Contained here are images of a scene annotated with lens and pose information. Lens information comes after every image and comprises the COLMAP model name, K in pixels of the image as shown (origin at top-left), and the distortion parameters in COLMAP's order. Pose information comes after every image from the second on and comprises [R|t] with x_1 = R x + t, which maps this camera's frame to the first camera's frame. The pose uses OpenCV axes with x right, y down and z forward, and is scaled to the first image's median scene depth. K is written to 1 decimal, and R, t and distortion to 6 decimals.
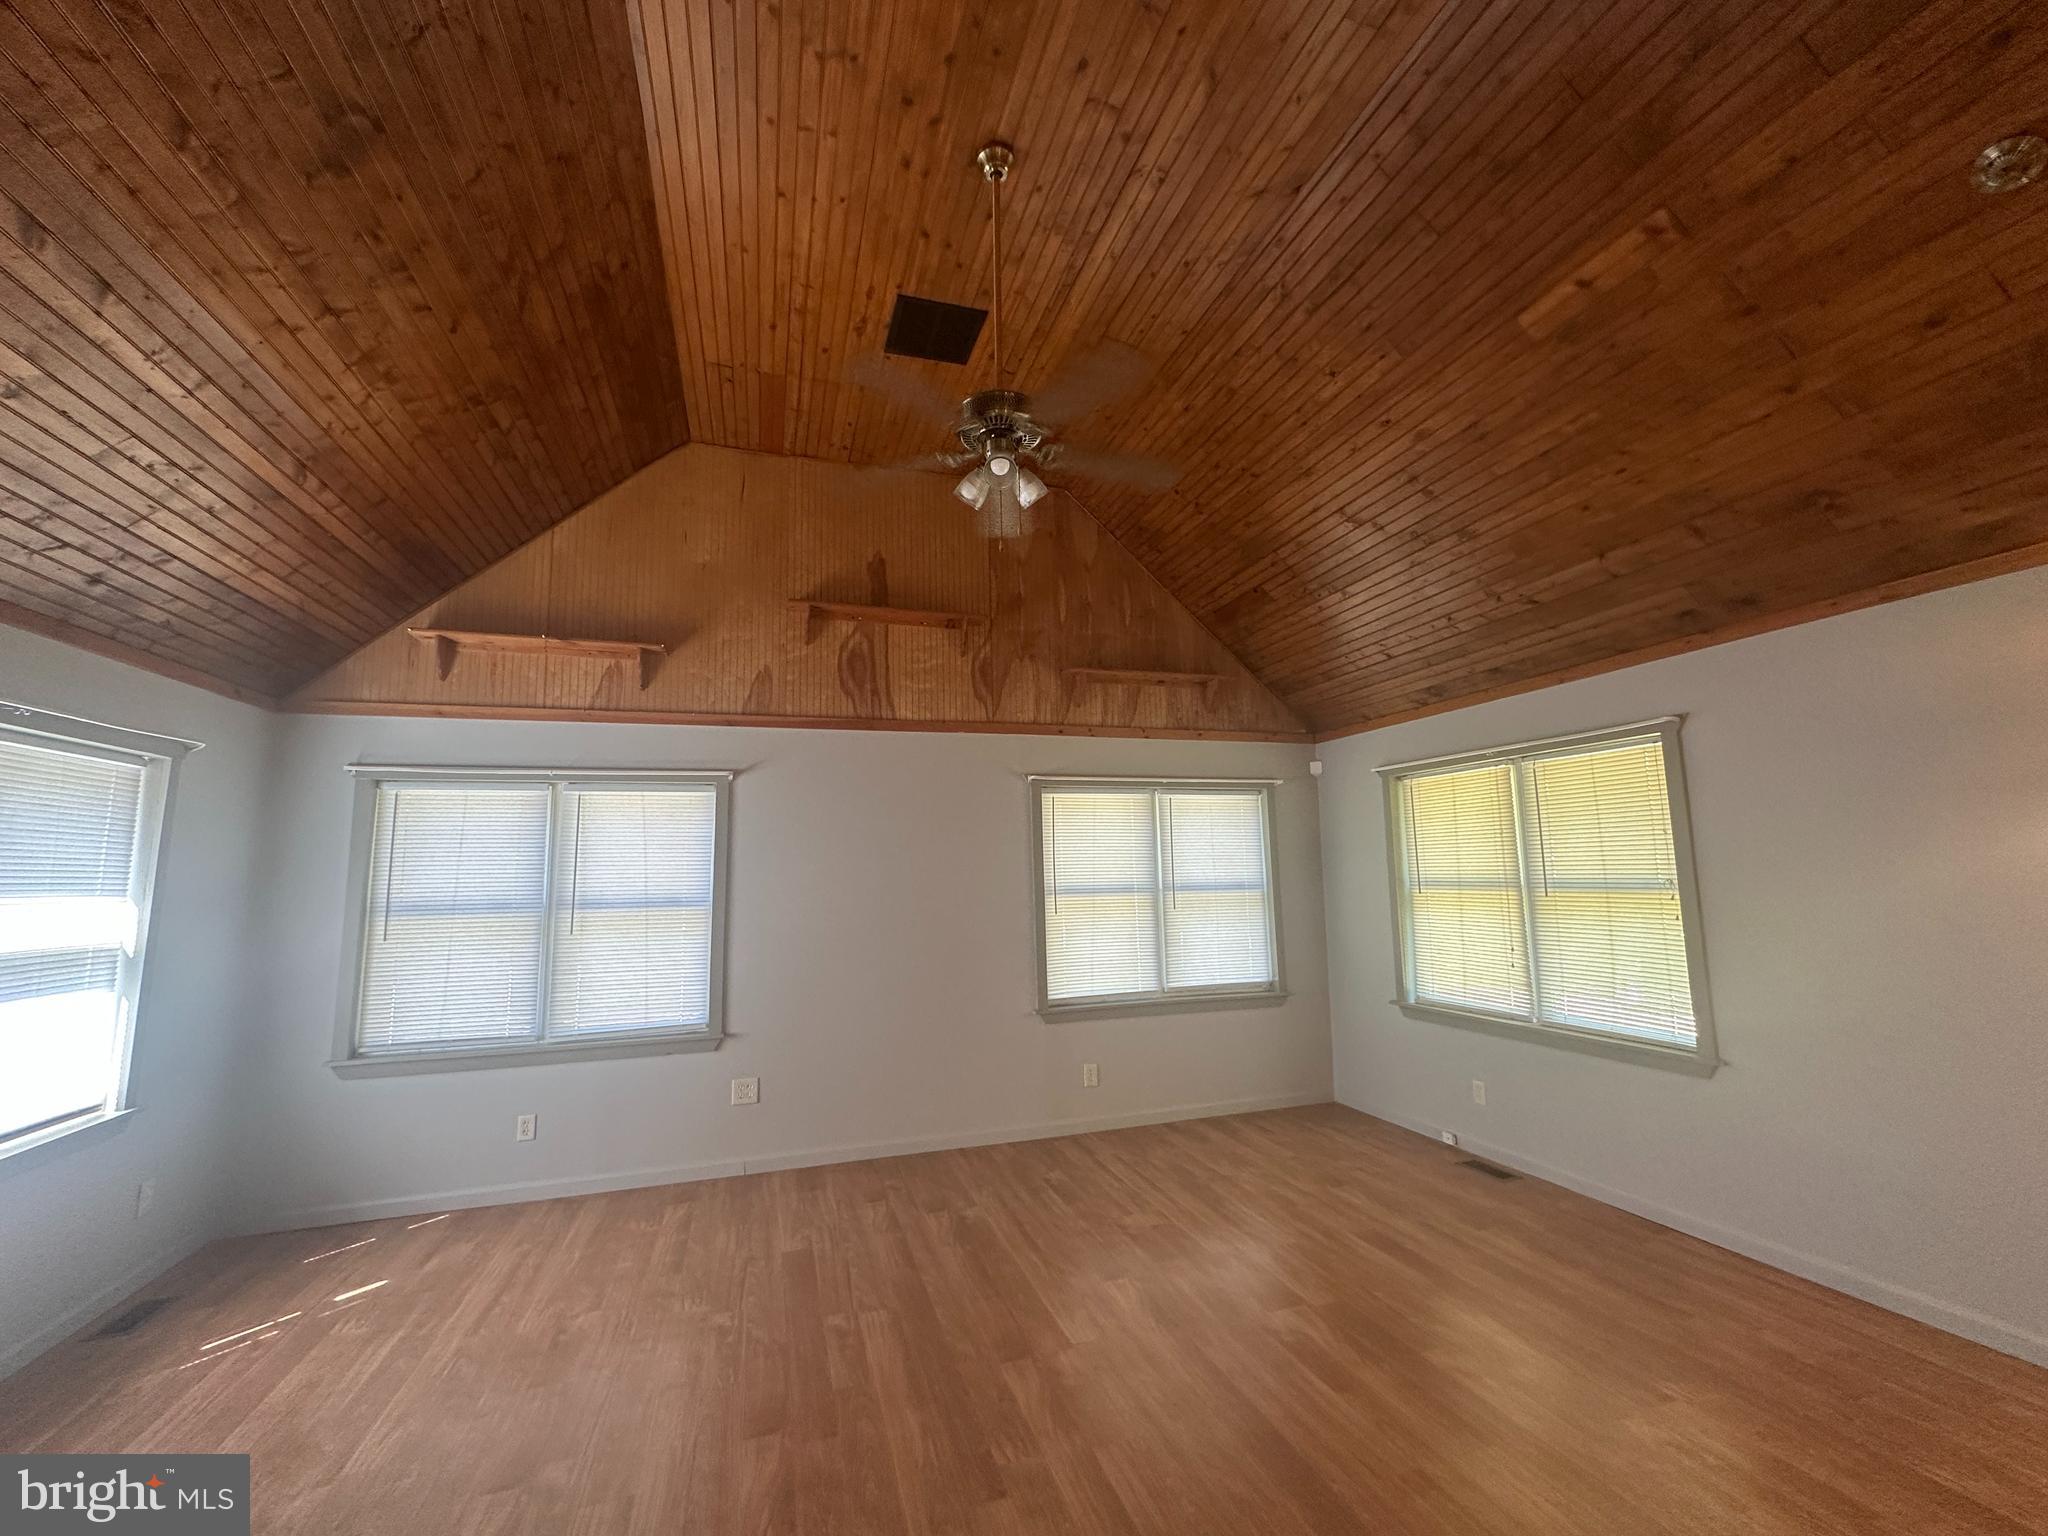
lens RADIAL K [[820.5, 0, 1026.6], [0, 820.5, 769.5], [0, 0, 1]] dist [-0.002043, 0.000676]
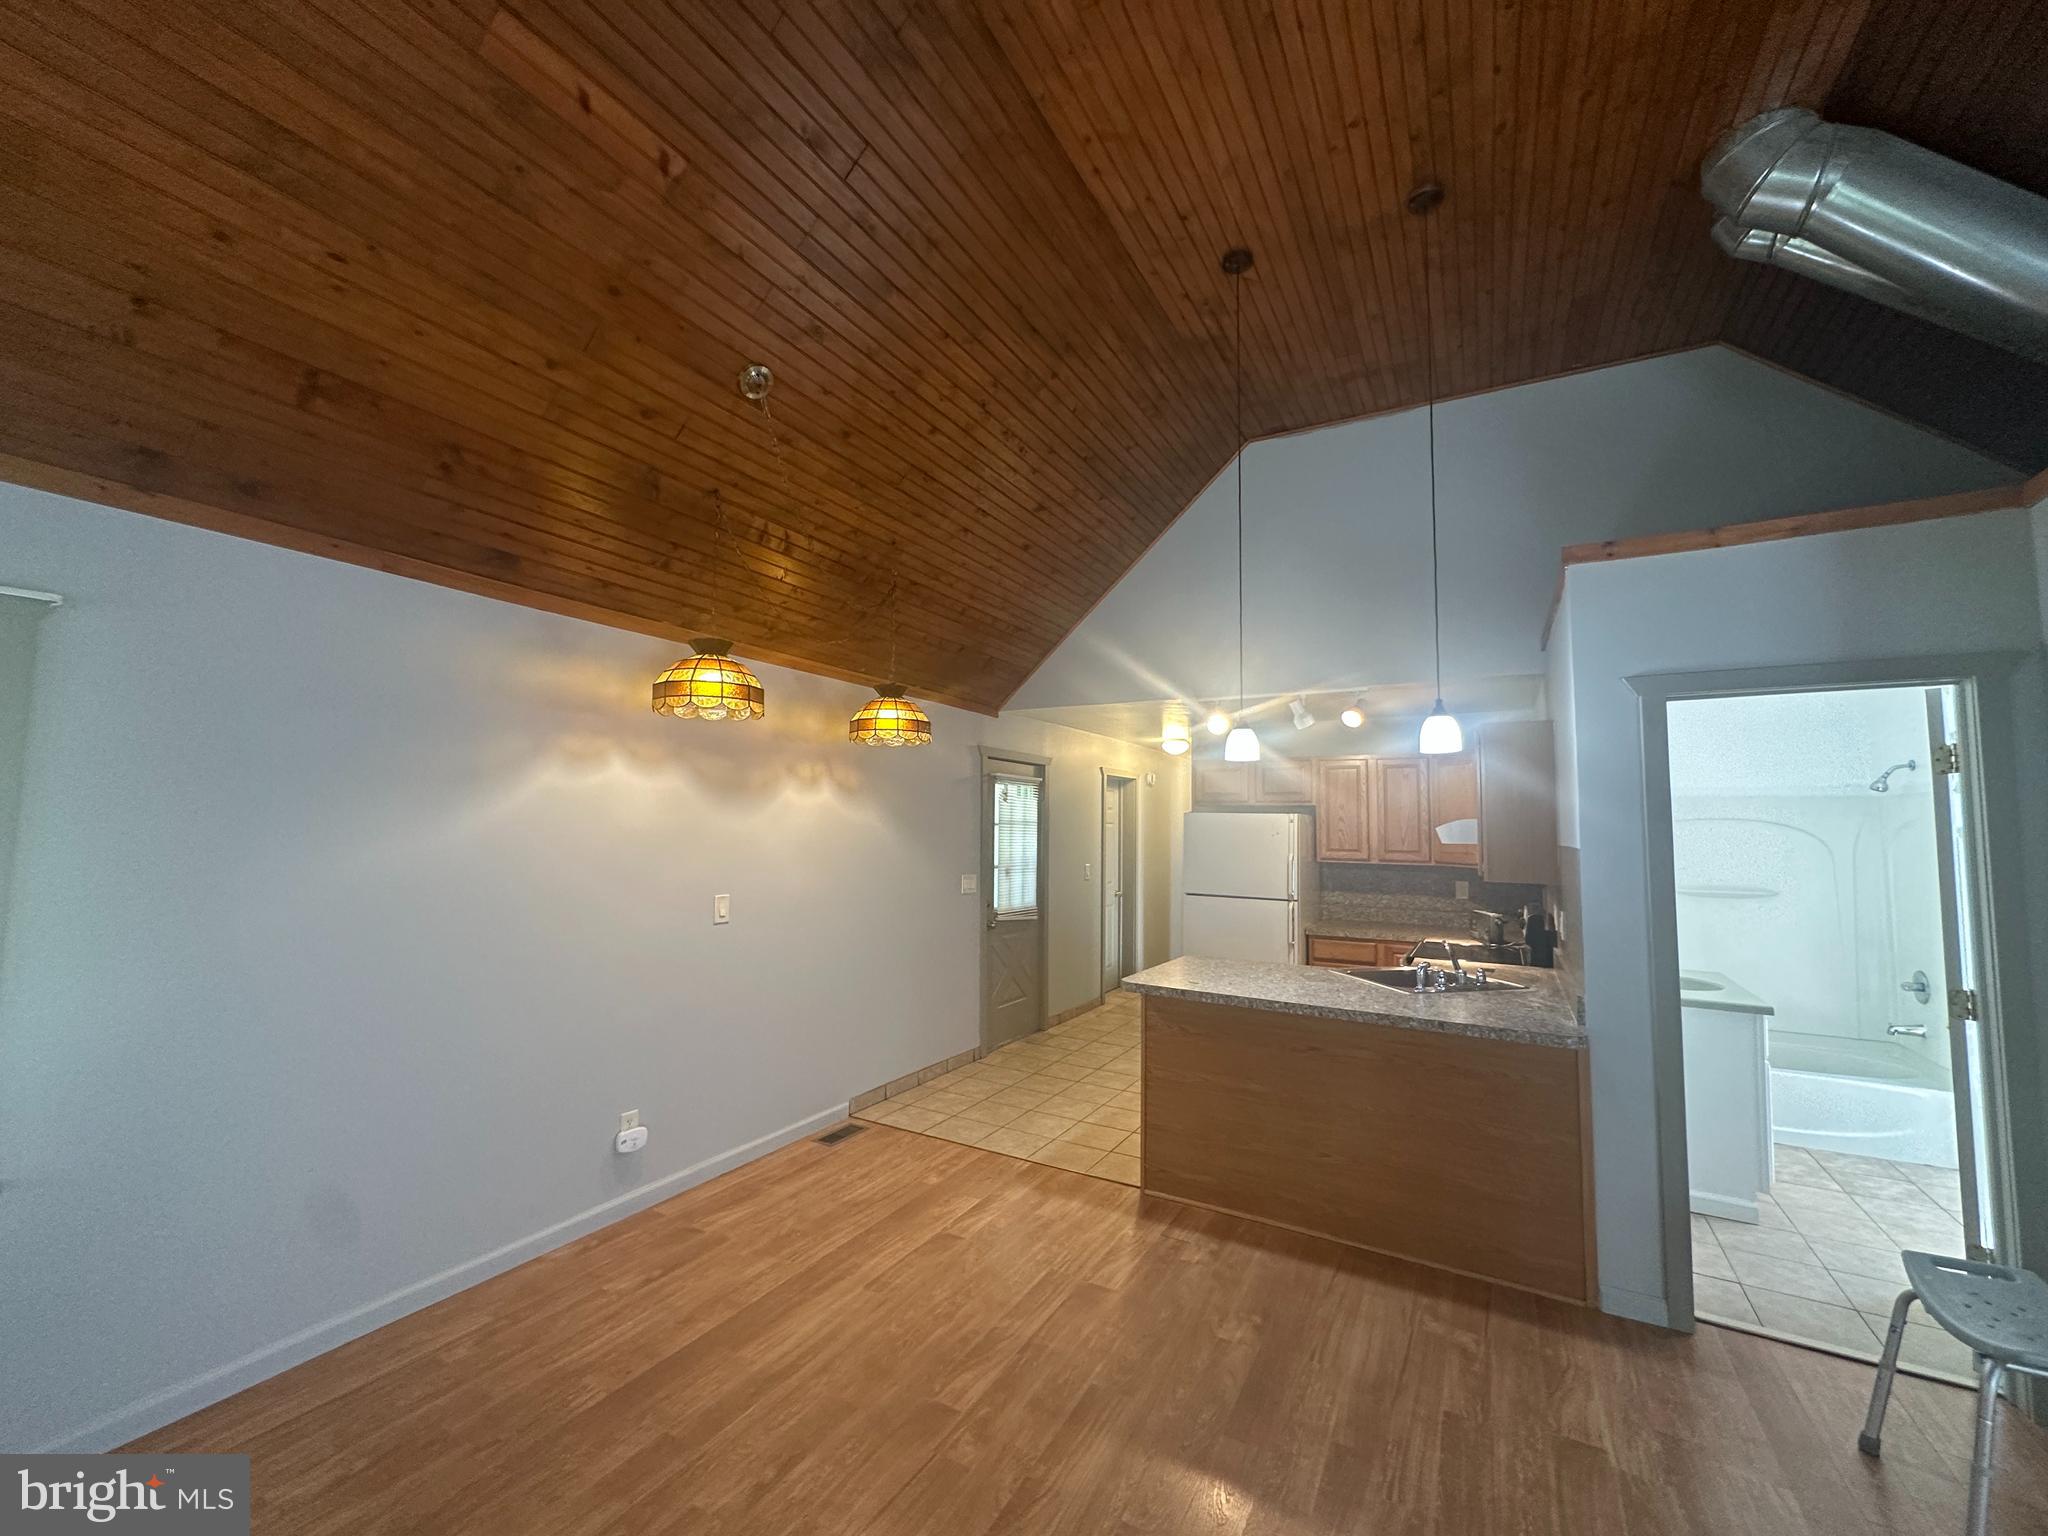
lens RADIAL K [[820.5, 0, 1024.7], [0, 820.5, 767.4], [0, 0, 1]] dist [-0.002043, 0.000676]
pose [[-0.686670, 0.067787, 0.723802, -0.125912], [-0.090863, 0.979833, -0.177967, 0.126896], [-0.721268, -0.187971, -0.666662, 1.152909]]
